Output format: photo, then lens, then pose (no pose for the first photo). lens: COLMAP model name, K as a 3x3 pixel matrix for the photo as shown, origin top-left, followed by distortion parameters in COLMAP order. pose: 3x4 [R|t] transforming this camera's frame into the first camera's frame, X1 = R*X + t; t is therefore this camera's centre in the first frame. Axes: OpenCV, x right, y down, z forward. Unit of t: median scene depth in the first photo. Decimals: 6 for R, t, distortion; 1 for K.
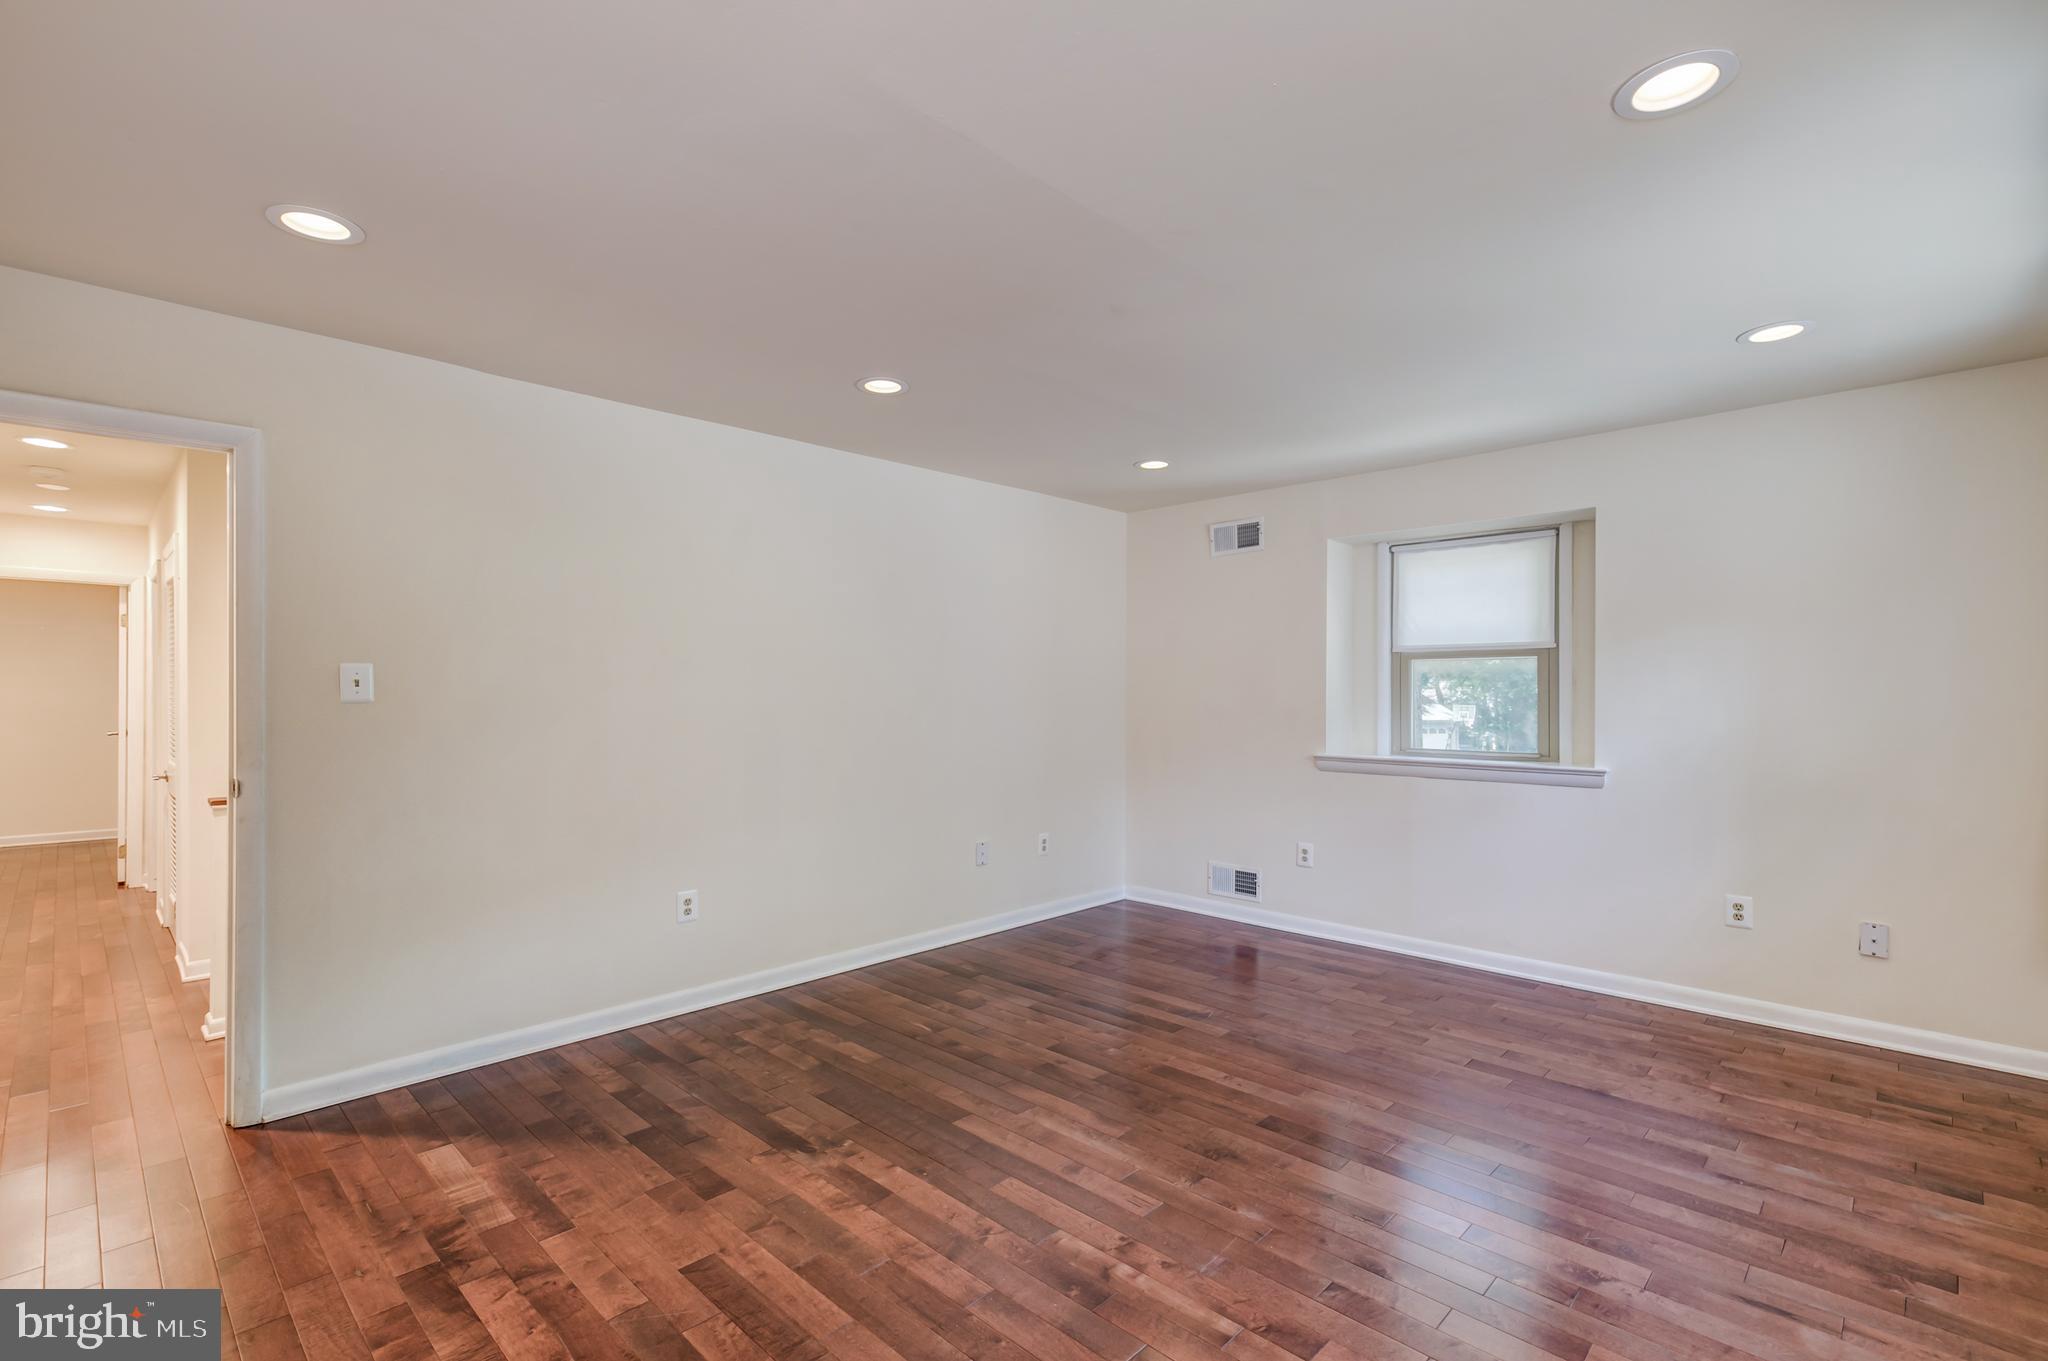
lens RADIAL K [[928.7, 0, 1007.9], [0, 928.7, 693.4], [0, 0, 1]] dist [0.001677, -0.000238]
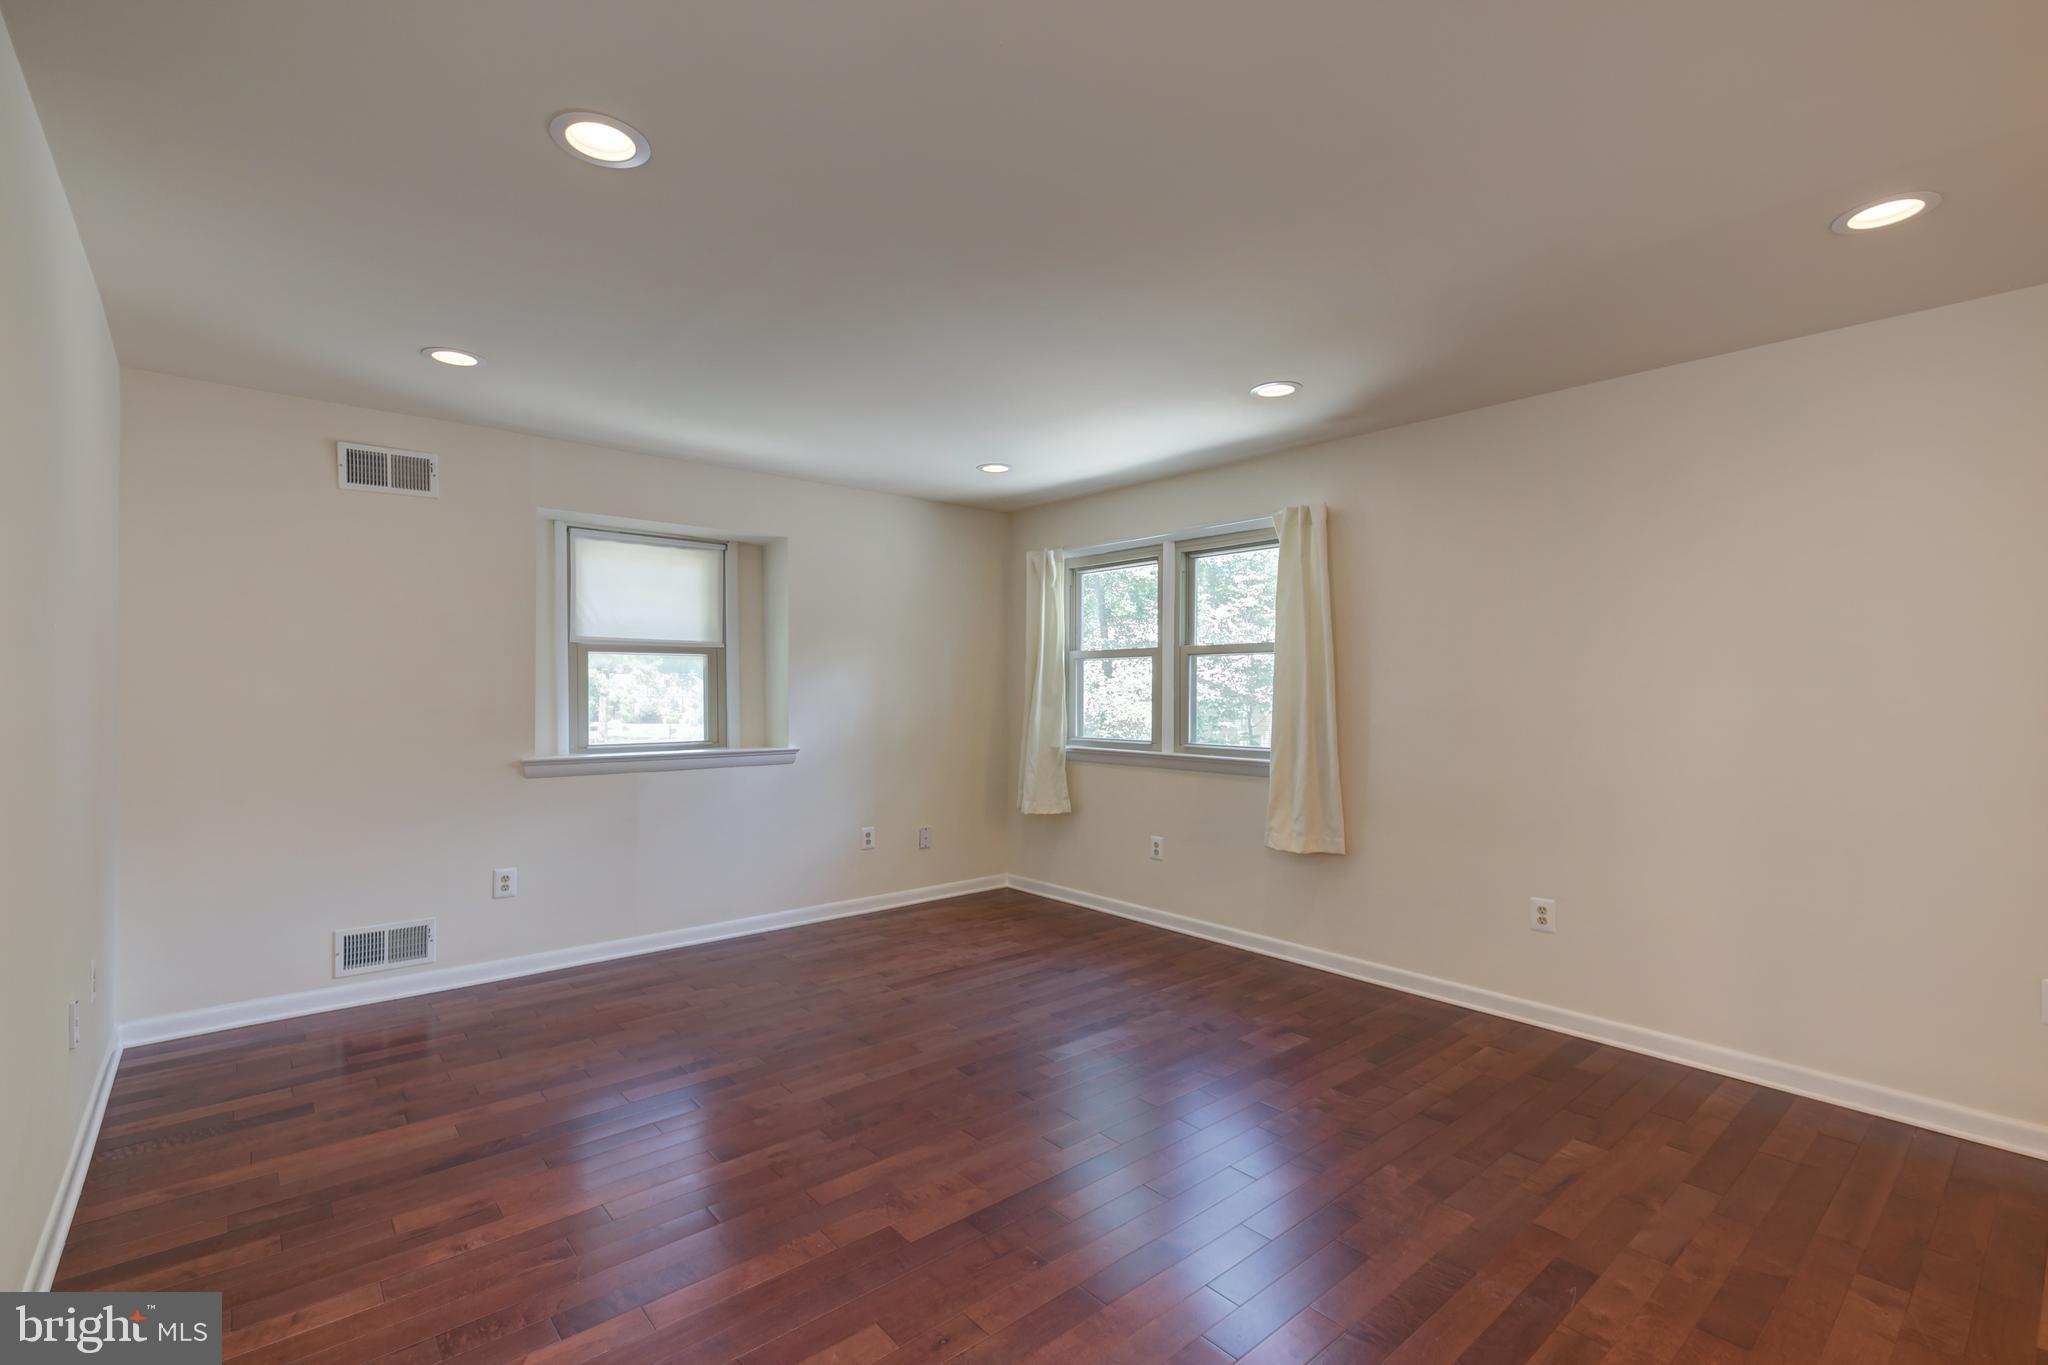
lens RADIAL K [[928.7, 0, 1007.9], [0, 928.7, 695.4], [0, 0, 1]] dist [0.001677, -0.000238]
pose [[0.084260, -0.007416, 0.996416, -0.555073], [0.000051, 0.999972, 0.007438, 0.001576], [-0.996444, -0.000576, 0.084258, 0.579431]]
